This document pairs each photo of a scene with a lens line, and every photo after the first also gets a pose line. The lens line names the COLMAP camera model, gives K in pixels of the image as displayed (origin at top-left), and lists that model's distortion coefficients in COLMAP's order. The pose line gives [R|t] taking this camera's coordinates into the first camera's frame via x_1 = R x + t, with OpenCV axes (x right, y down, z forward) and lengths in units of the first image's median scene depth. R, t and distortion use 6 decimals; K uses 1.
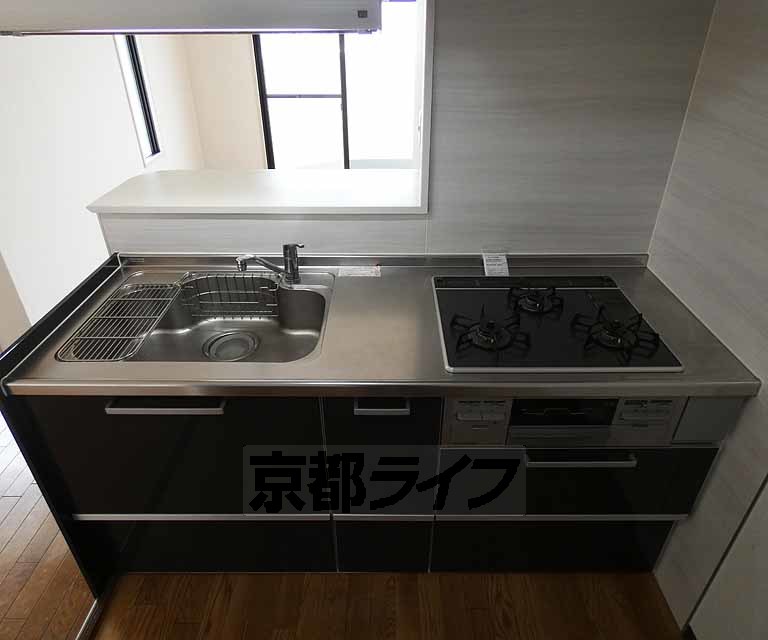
lens RADIAL K [[517.4, 0, 384.0], [0, 517.4, 320.0], [0, 0, 1]] dist [0.003808, 0.001124]
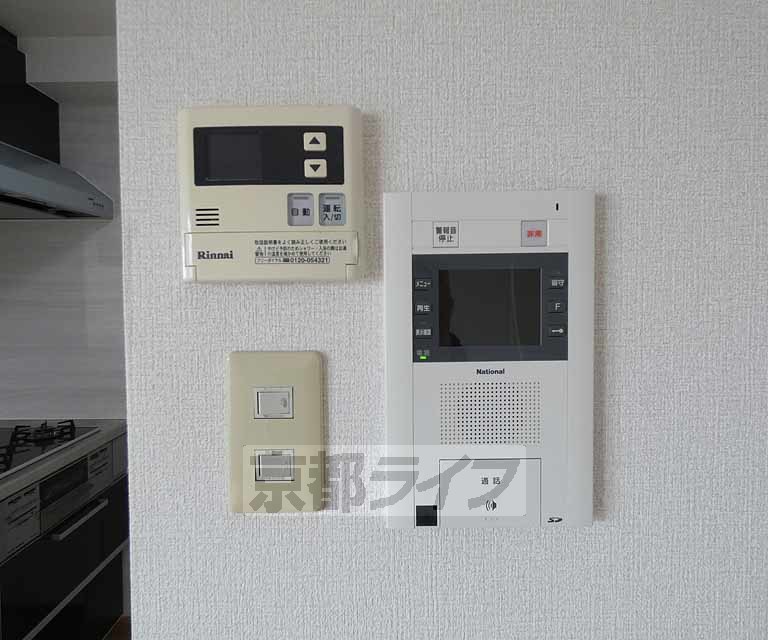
lens RADIAL K [[517.4, 0, 384.0], [0, 517.4, 320.0], [0, 0, 1]] dist [0.003808, 0.001124]
pose [[-0.012101, -0.041557, 0.999063, -0.996526], [0.524743, 0.850238, 0.041722, 0.196580], [-0.851175, 0.524756, 0.011519, 0.048052]]
